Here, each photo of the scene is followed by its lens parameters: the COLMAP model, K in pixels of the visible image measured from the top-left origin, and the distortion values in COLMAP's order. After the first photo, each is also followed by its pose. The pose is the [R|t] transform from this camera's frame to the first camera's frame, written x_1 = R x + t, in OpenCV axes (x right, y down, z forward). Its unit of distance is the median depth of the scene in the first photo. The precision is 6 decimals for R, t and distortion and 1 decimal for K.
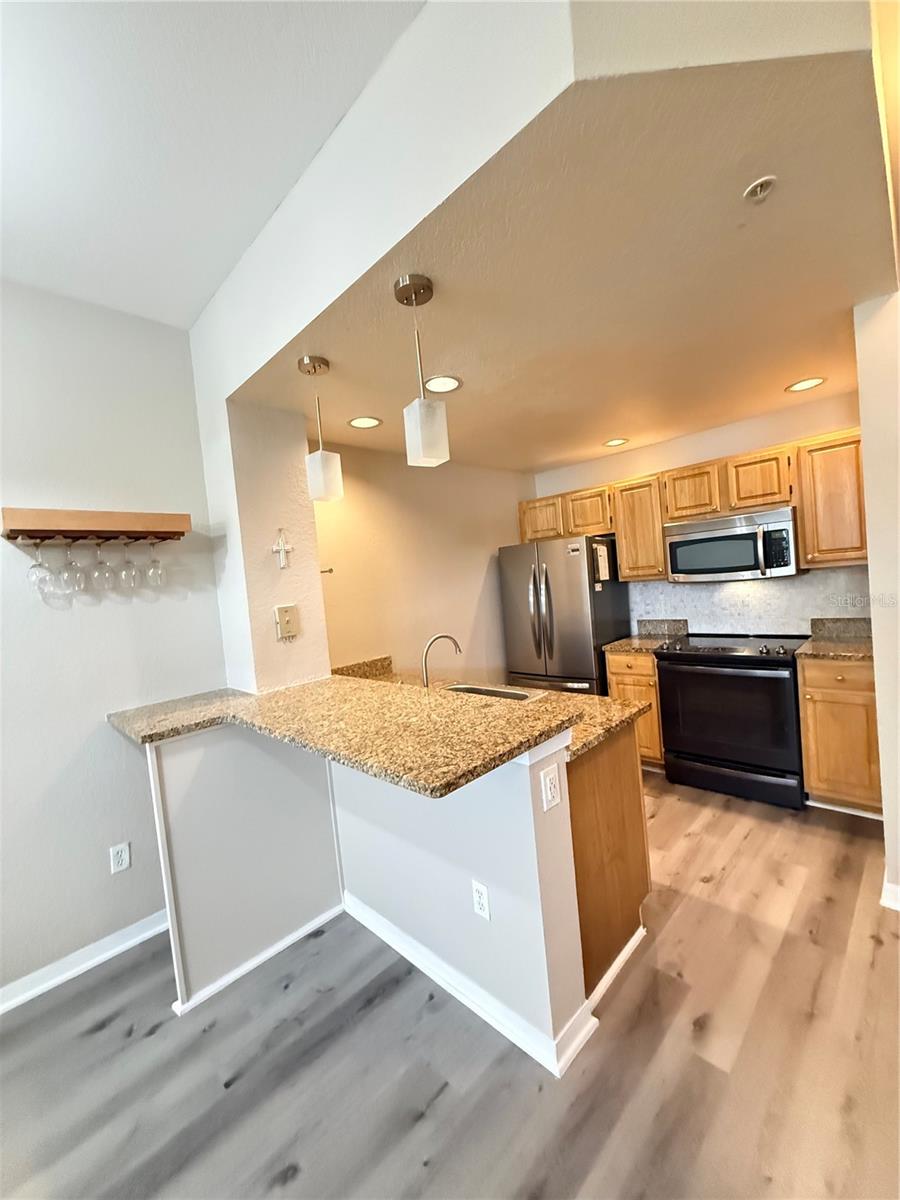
lens RADIAL K [[477.8, 0, 450.0], [0, 477.8, 598.4], [0, 0, 1]] dist [-0.001143, 0.000383]
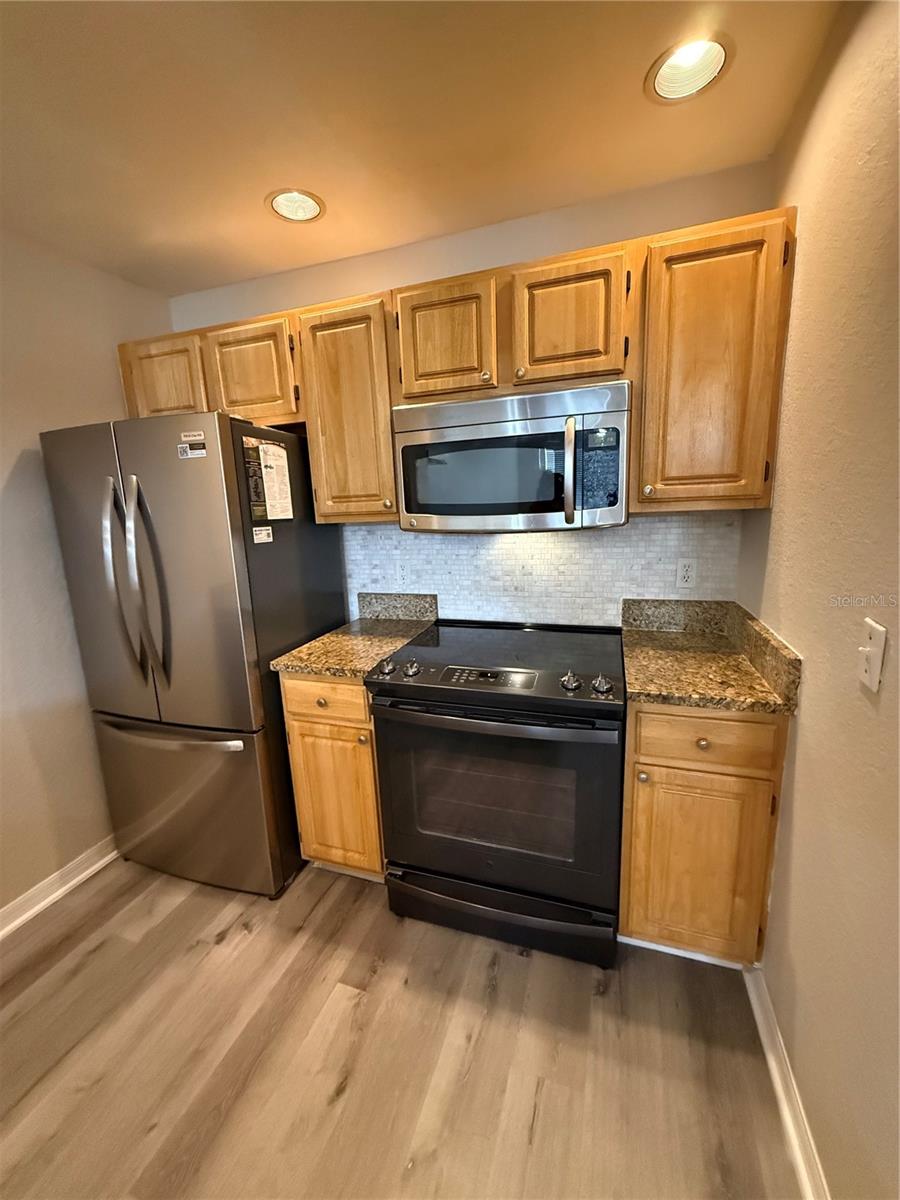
lens RADIAL K [[477.8, 0, 450.0], [0, 477.8, 598.4], [0, 0, 1]] dist [-0.001143, 0.000383]
pose [[0.897820, -0.035202, 0.438954, 0.284458], [-0.022794, 0.991749, 0.126156, -0.026537], [-0.439773, -0.123271, 0.889609, 0.529944]]
